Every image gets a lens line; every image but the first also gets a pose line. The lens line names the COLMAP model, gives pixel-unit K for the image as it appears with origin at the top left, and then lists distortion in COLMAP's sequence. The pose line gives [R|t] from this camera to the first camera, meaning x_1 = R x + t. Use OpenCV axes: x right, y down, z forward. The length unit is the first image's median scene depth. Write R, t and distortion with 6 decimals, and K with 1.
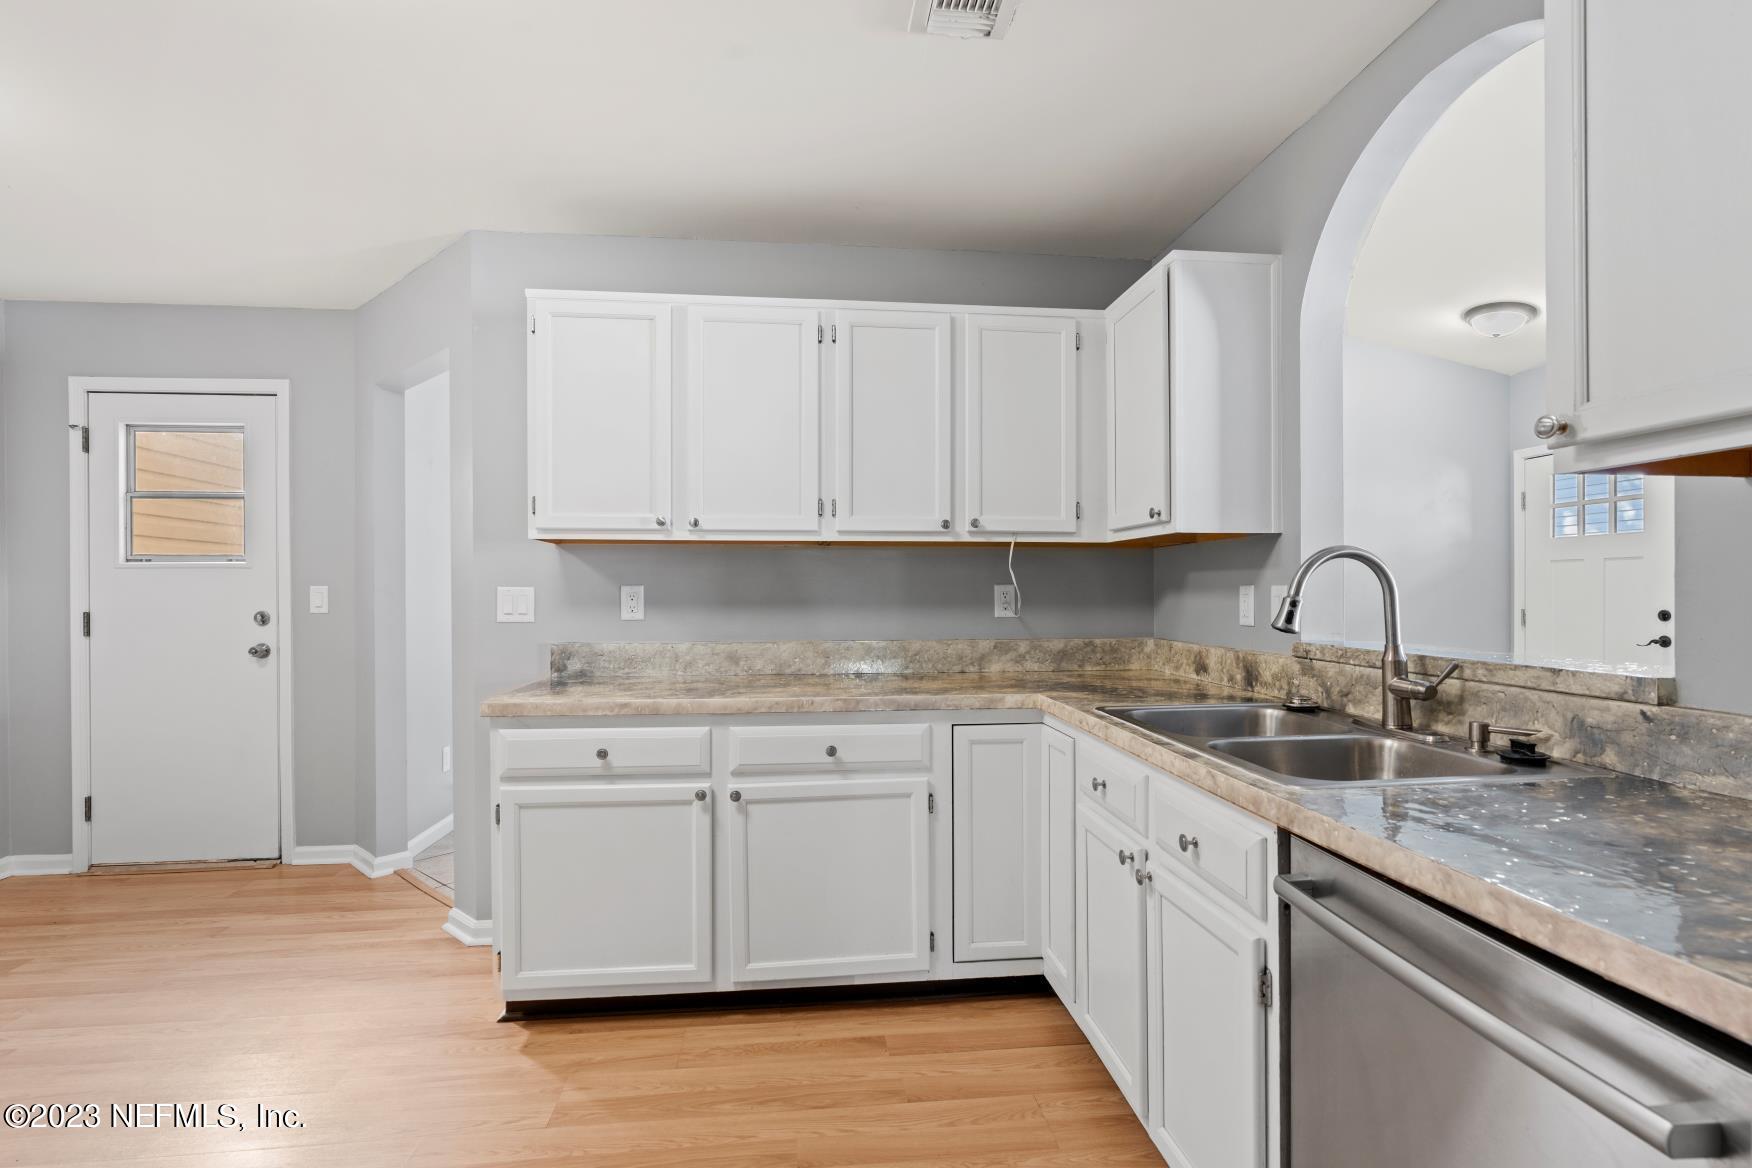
lens RADIAL K [[806.8, 0, 874.8], [0, 806.8, 588.6], [0, 0, 1]] dist [-0.000852, 0.000366]
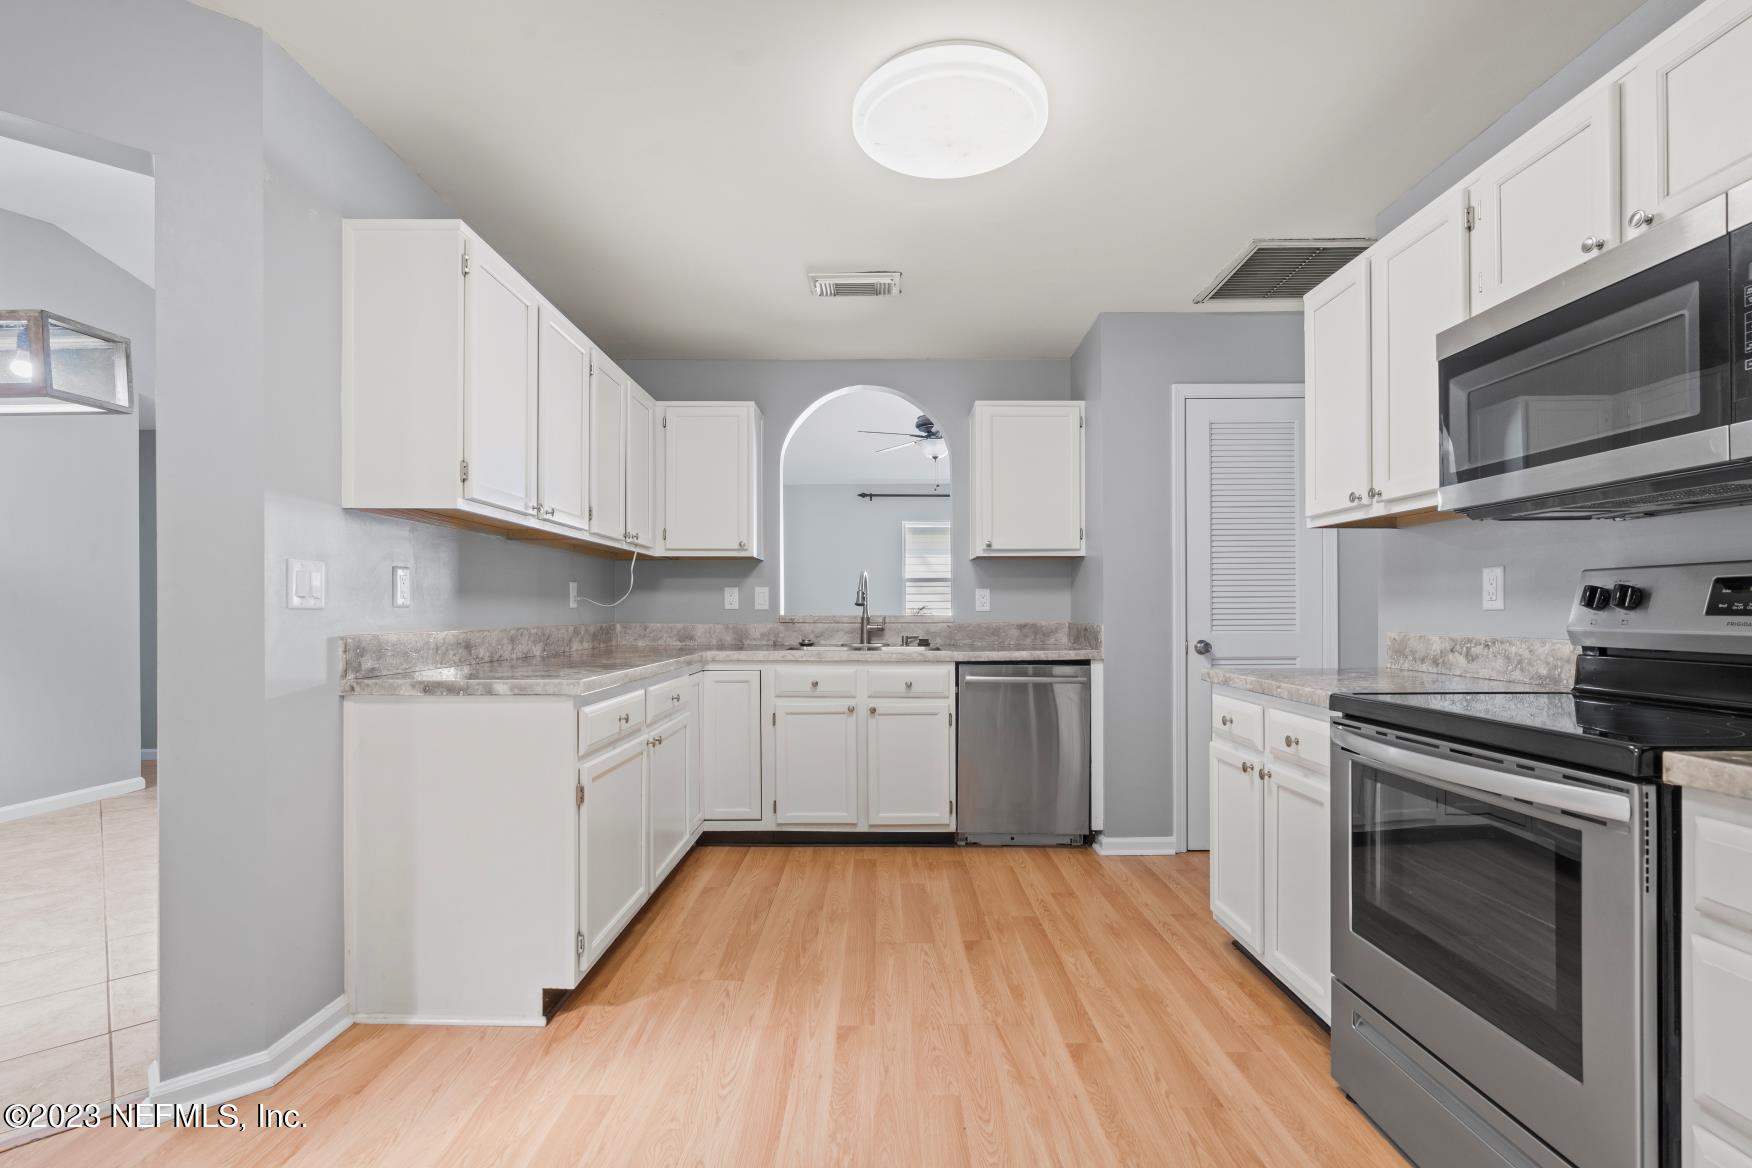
lens RADIAL K [[806.8, 0, 871.6], [0, 806.8, 598.2], [0, 0, 1]] dist [-0.000852, 0.000366]
pose [[0.117354, 0.016380, 0.992955, -1.414489], [-0.002686, 0.999866, -0.016177, 0.054277], [-0.993087, -0.000768, 0.117382, 0.529708]]
